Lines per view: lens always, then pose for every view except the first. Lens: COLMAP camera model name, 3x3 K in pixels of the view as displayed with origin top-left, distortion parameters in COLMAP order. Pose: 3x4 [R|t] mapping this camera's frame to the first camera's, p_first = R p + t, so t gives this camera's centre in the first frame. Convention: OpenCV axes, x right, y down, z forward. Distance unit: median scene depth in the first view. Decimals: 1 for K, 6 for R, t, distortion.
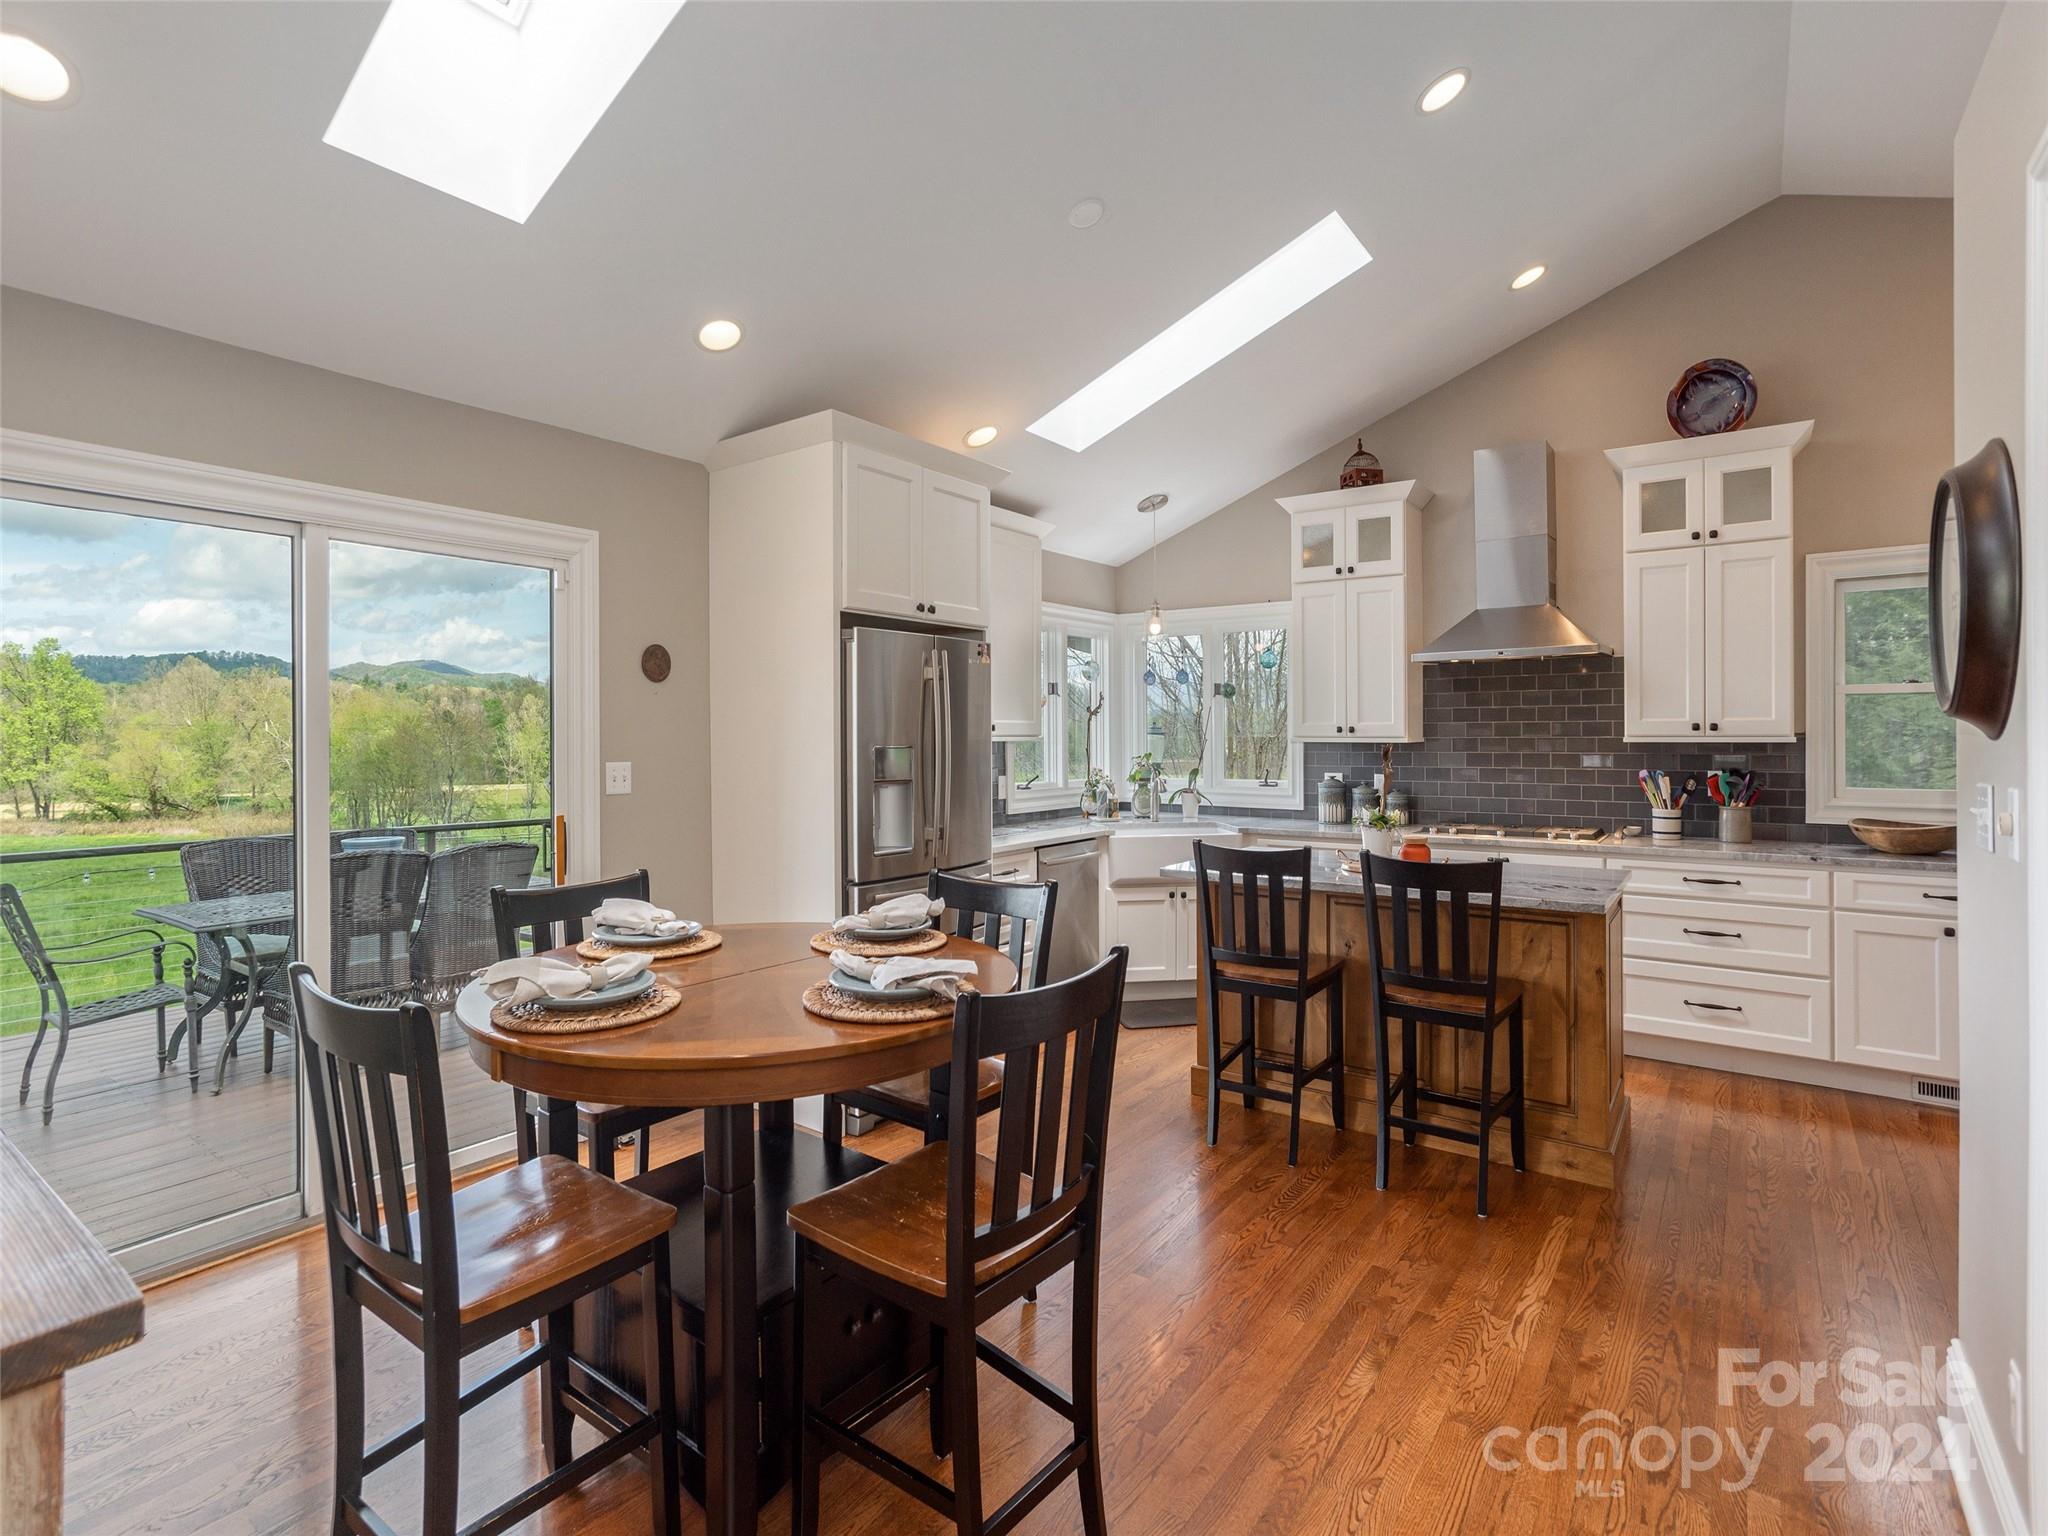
lens RADIAL K [[991.9, 0, 1077.8], [0, 991.9, 736.5], [0, 0, 1]] dist [-0.020849, 0.016891]
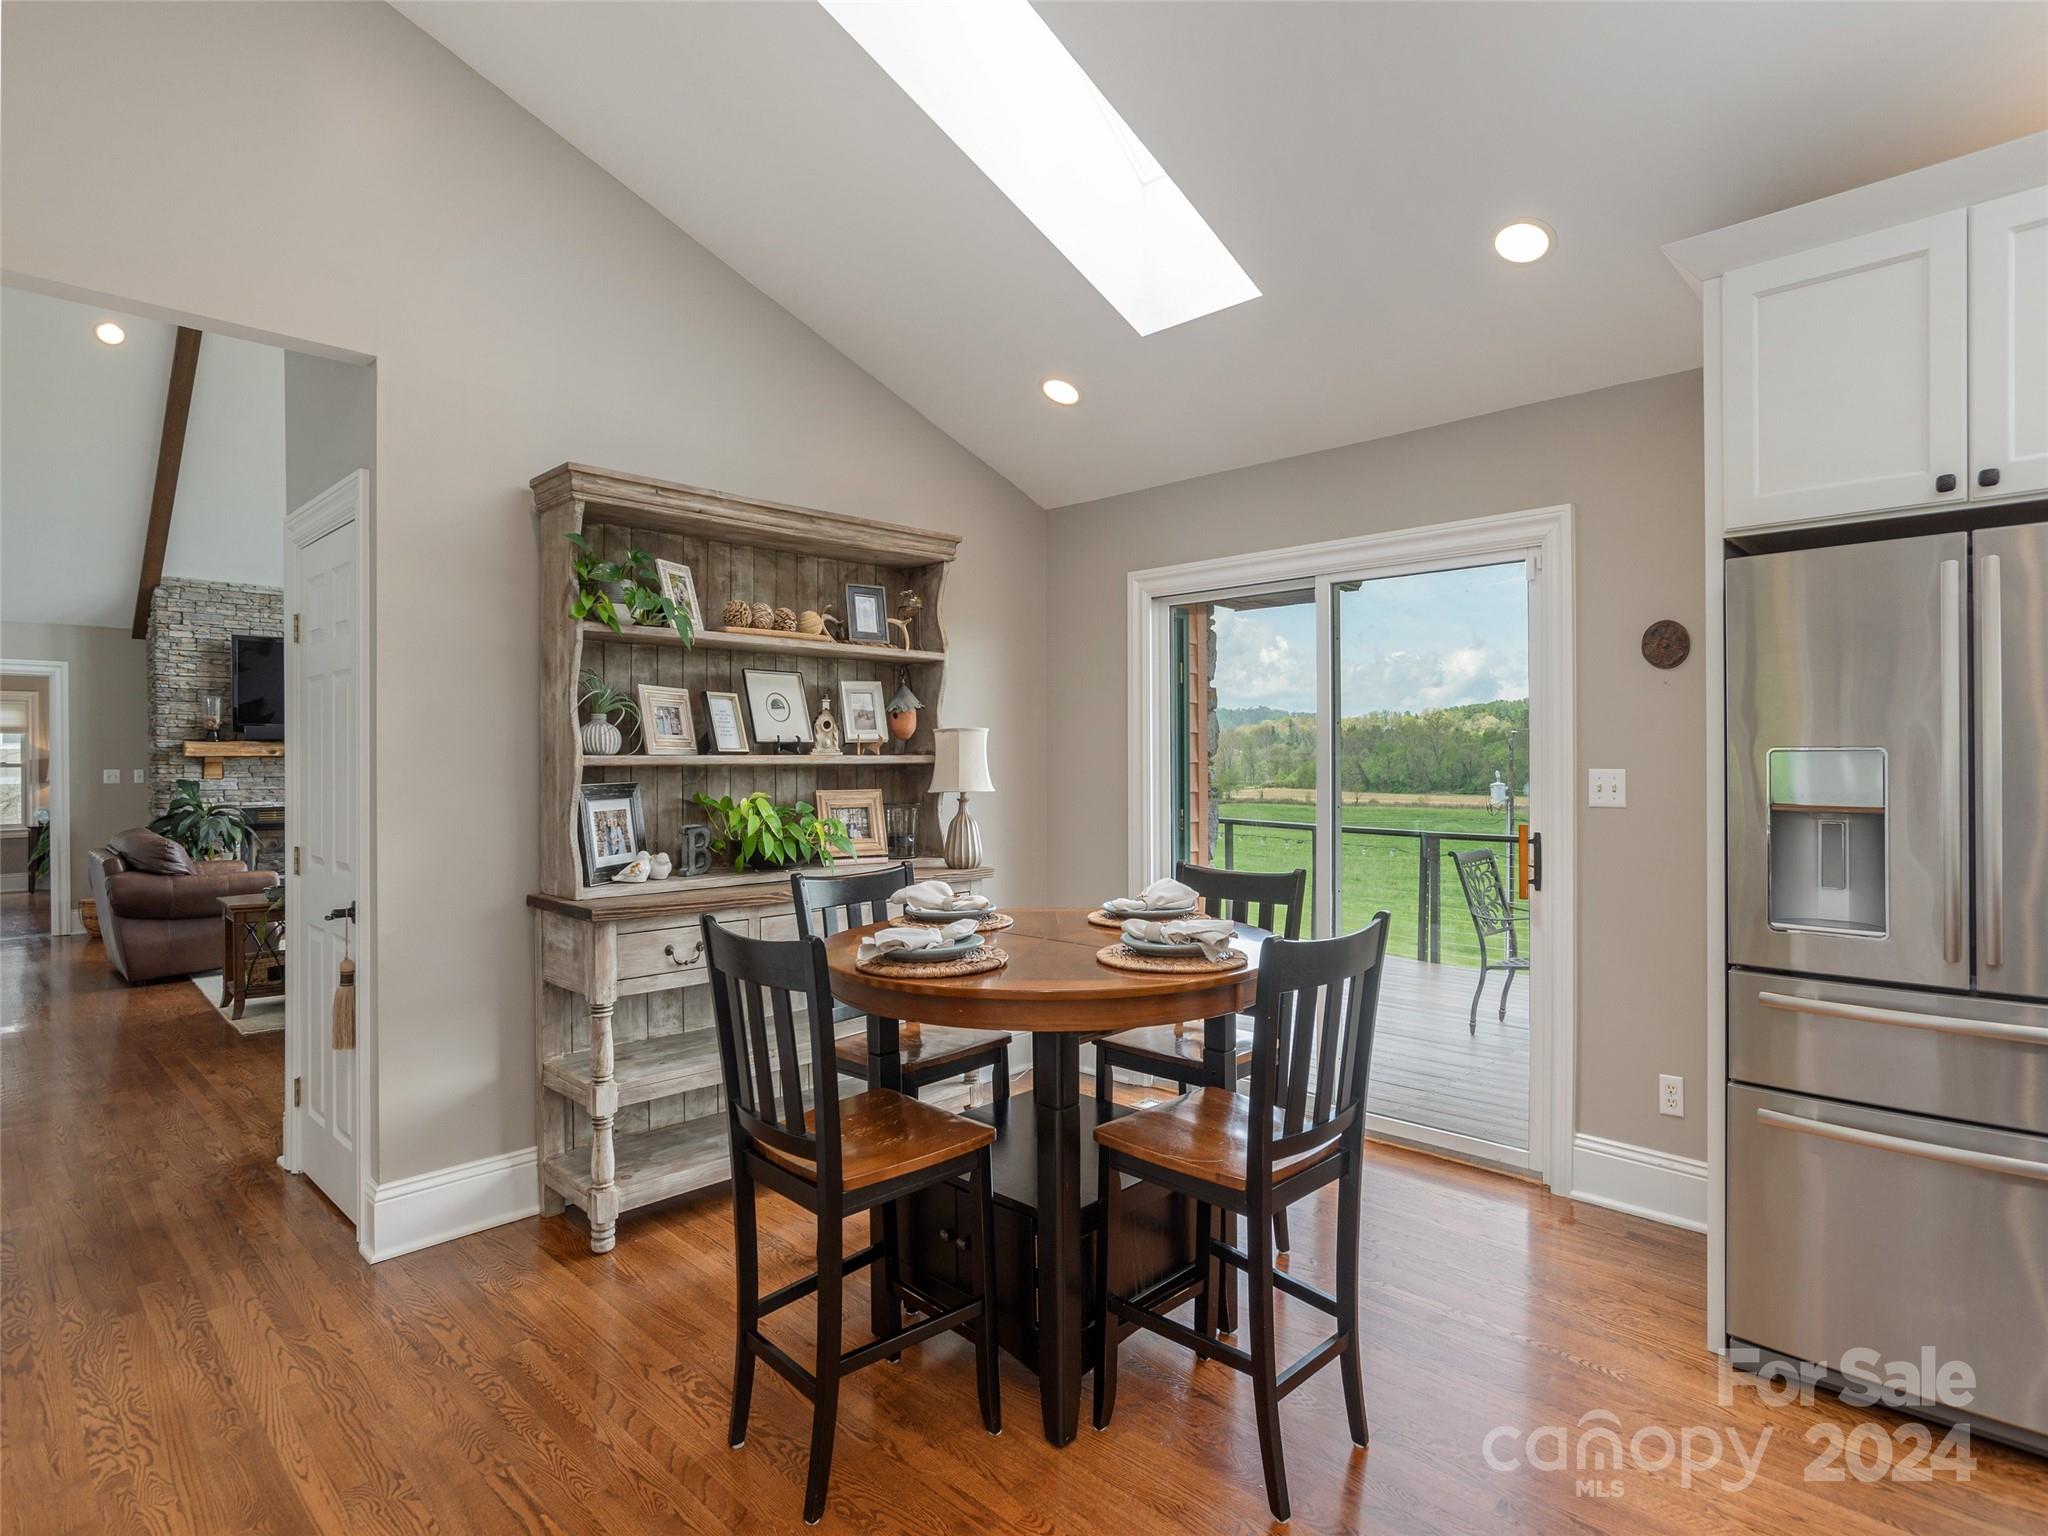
lens RADIAL K [[1081.3, 0, 1010.9], [0, 1081.3, 750.8], [0, 0, 1]] dist [-0.033565, 0.018283]
pose [[-0.180456, -0.002870, -0.983579, 0.402218], [0.005261, 0.999979, -0.003883, 0.009218], [0.983569, -0.005876, -0.180437, 0.509004]]
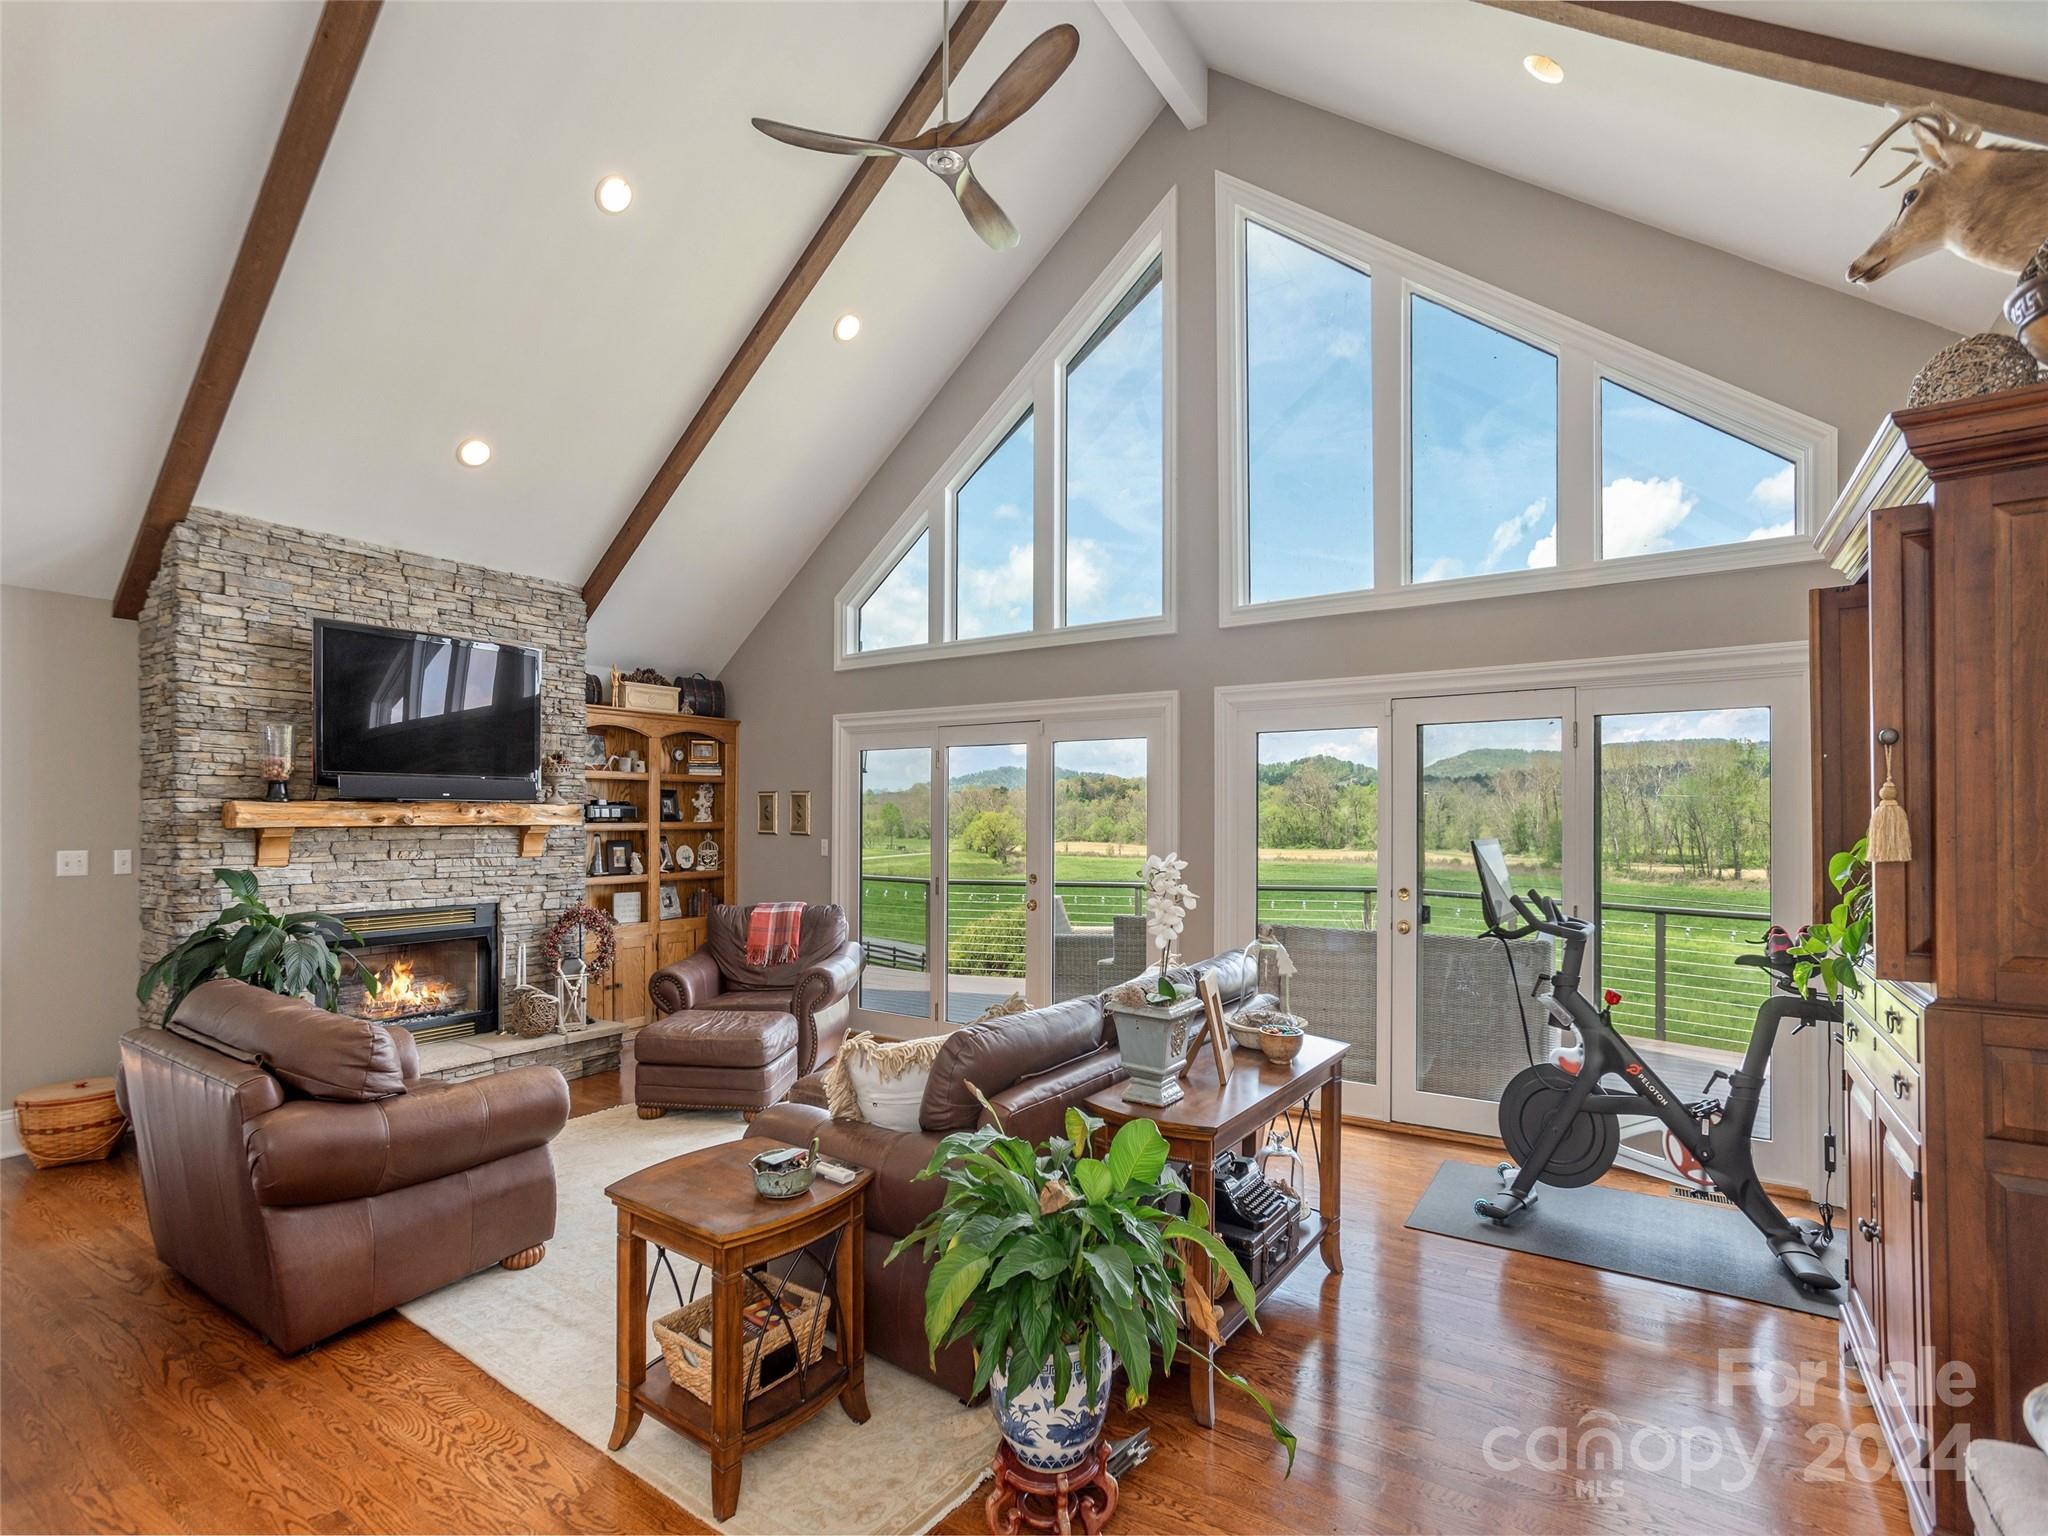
lens RADIAL K [[991.9, 0, 954.2], [0, 991.9, 789.9], [0, 0, 1]] dist [-0.020849, 0.016891]
pose [[-0.041058, -0.020171, -0.998953, -0.271686], [-0.000813, 0.999797, -0.020154, -0.015385], [0.999156, -0.000016, -0.041066, -0.559506]]
